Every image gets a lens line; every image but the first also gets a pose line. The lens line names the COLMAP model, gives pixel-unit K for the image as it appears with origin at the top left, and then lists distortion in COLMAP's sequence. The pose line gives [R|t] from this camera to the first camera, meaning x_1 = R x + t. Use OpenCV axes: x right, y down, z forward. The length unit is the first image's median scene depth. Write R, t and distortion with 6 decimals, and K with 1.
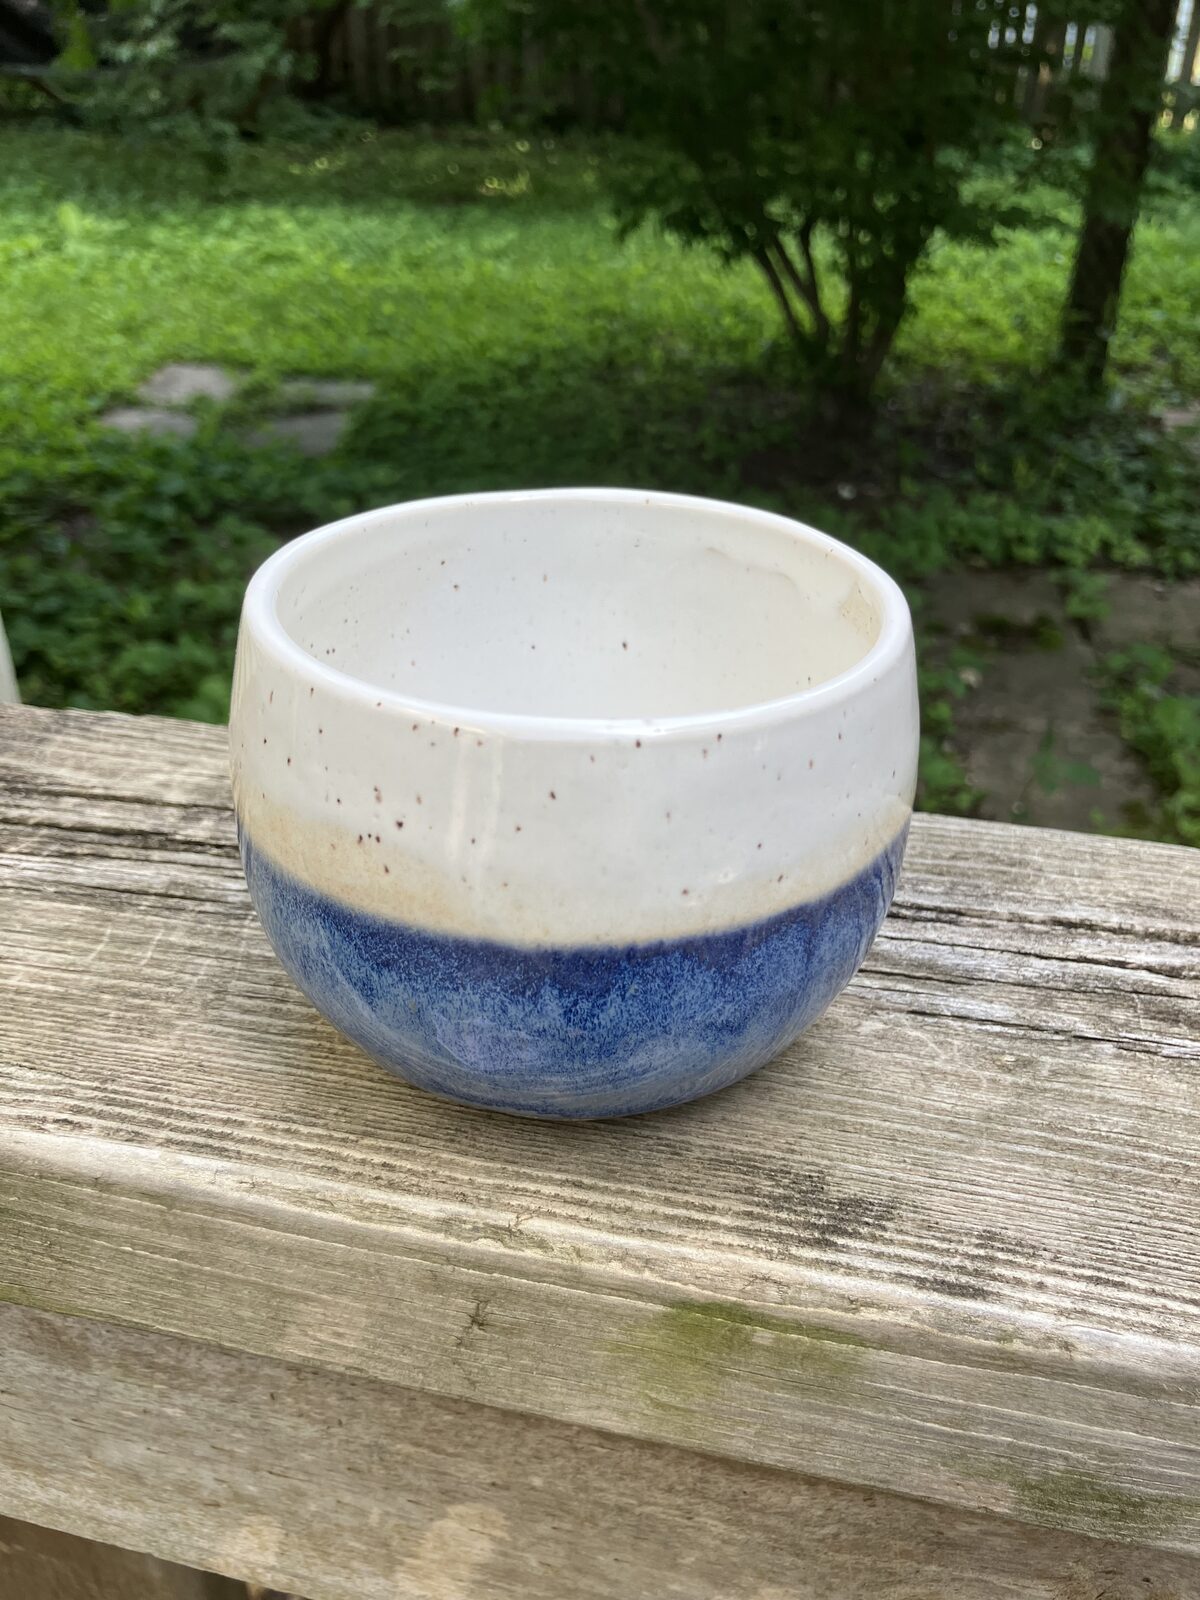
lens RADIAL K [[1367.7, 0, 601.2], [0, 1367.7, 807.3], [0, 0, 1]] dist [-0.062277, 0.090653]
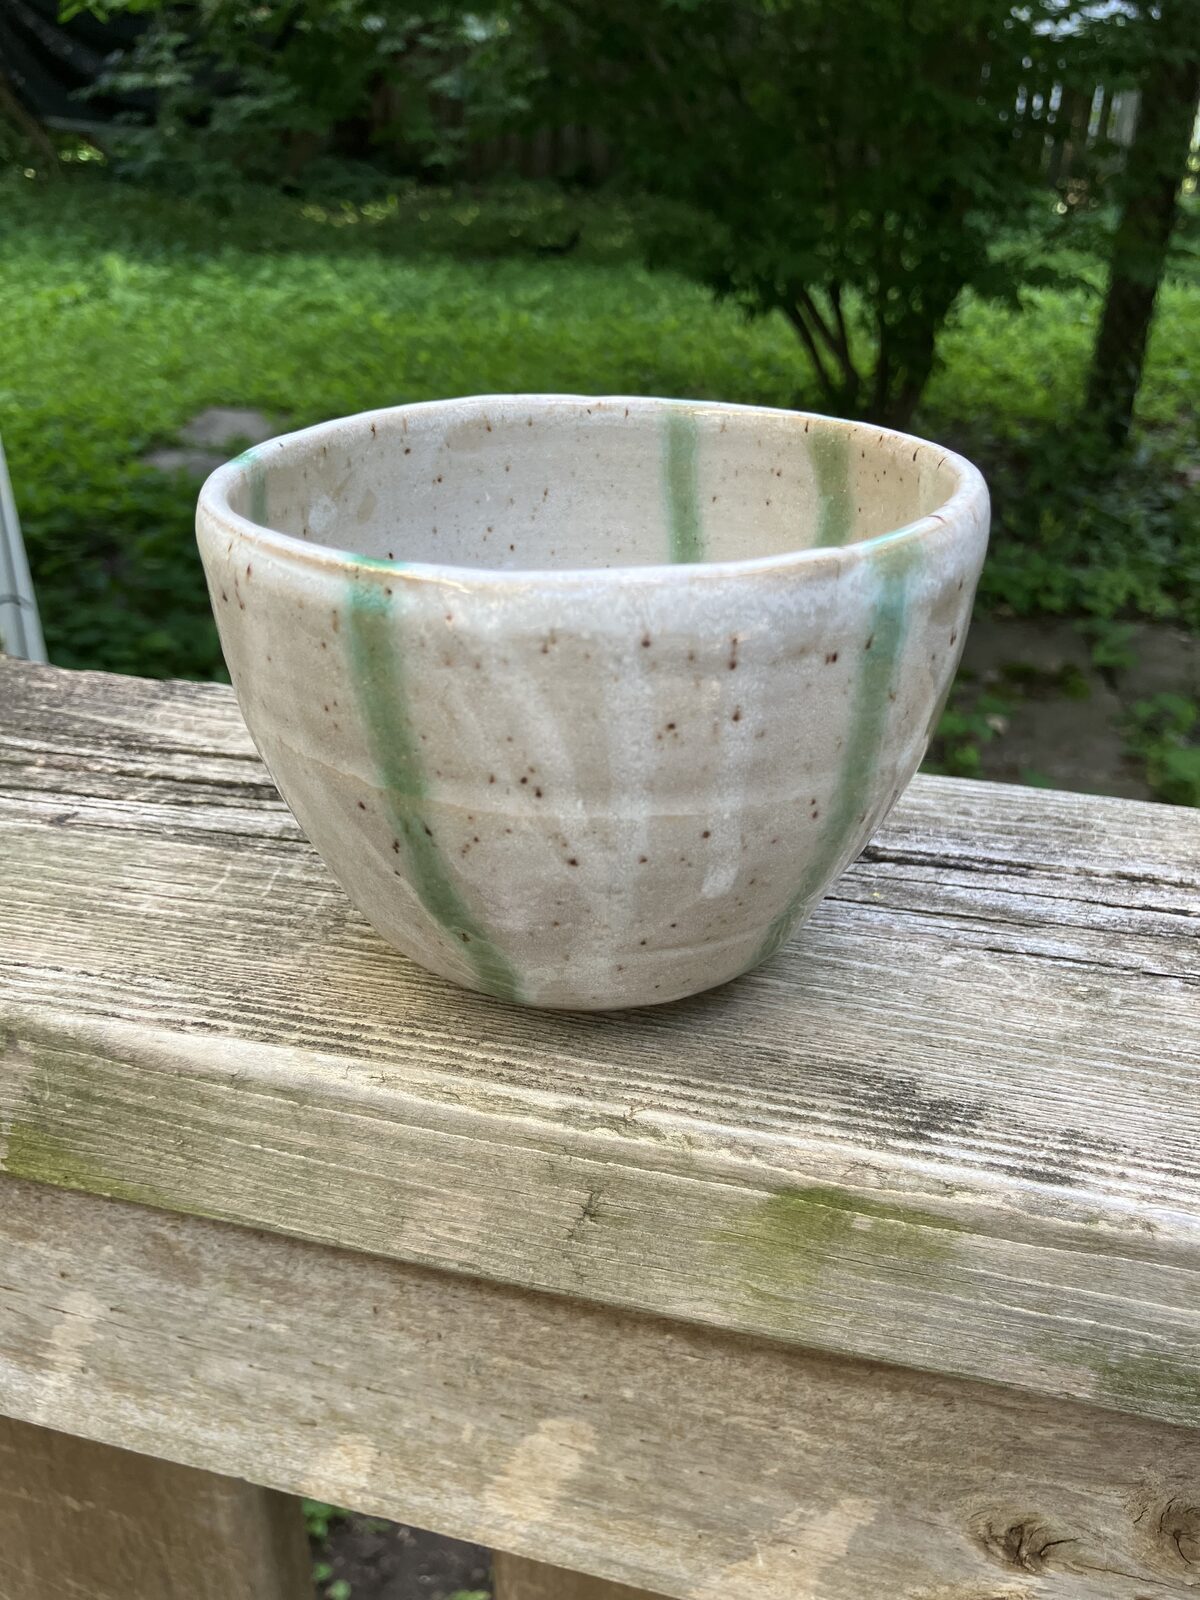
lens RADIAL K [[1361.0, 0, 614.5], [0, 1361.0, 802.1], [0, 0, 1]] dist [-0.038462, 0.037072]
pose [[0.999844, 0.015963, -0.007545, -0.063798], [-0.016240, 0.999135, -0.038283, 0.089951], [0.006928, 0.038399, 0.999238, -0.071668]]
